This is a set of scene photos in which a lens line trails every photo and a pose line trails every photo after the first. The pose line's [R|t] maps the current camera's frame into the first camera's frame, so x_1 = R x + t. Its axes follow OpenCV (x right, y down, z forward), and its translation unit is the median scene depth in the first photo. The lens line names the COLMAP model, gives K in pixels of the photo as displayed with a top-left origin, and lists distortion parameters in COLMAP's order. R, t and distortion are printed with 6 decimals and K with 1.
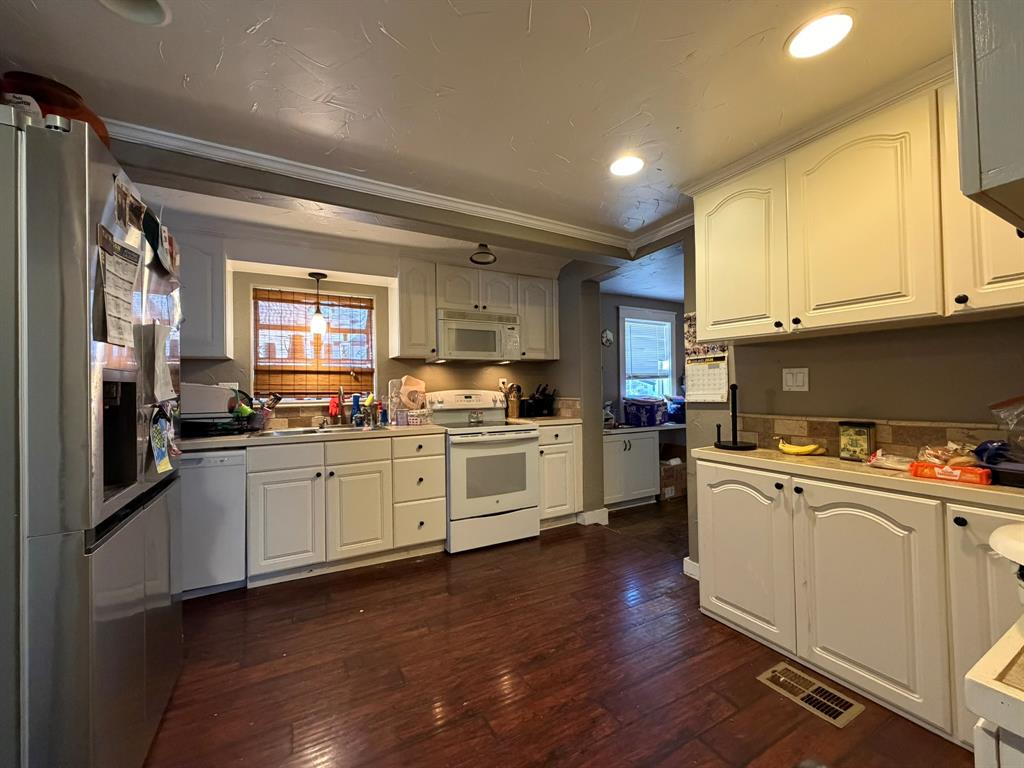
lens RADIAL K [[415.7, 0, 495.3], [0, 415.7, 381.5], [0, 0, 1]] dist [0.000393, 0.000779]
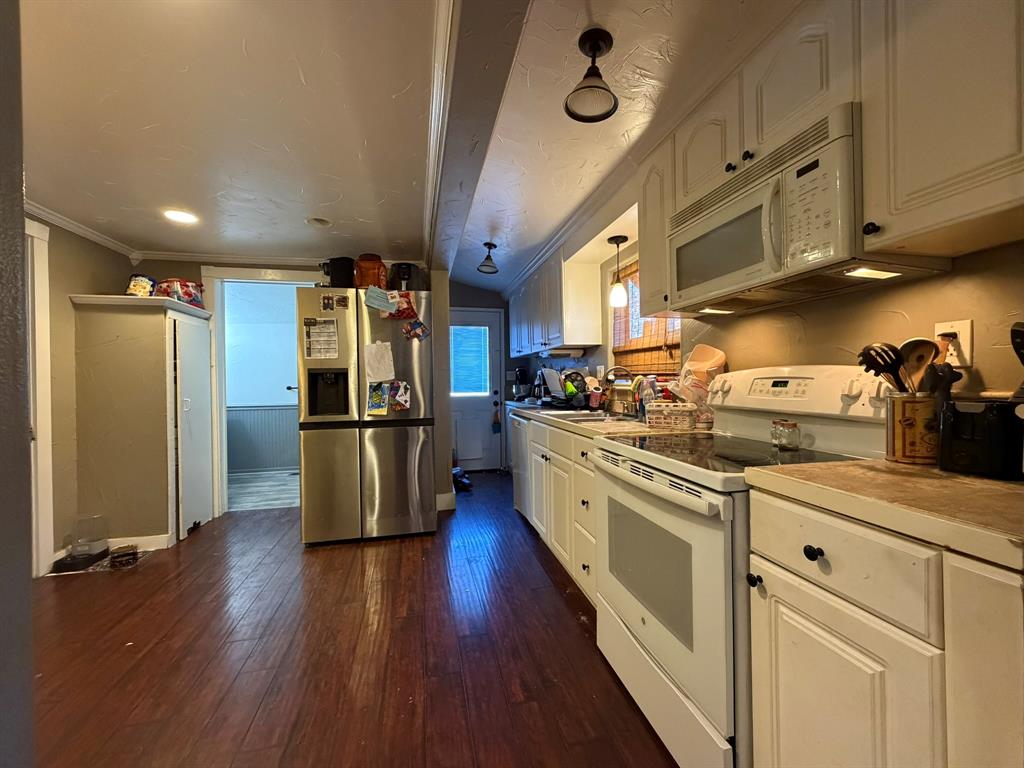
lens RADIAL K [[415.7, 0, 511.0], [0, 415.7, 385.6], [0, 0, 1]] dist [0.000393, 0.000779]
pose [[-0.242012, 0.025558, -0.969937, 0.418550], [0.037190, 0.999163, 0.017049, 0.023996], [0.969560, -0.031946, -0.242760, 0.886617]]
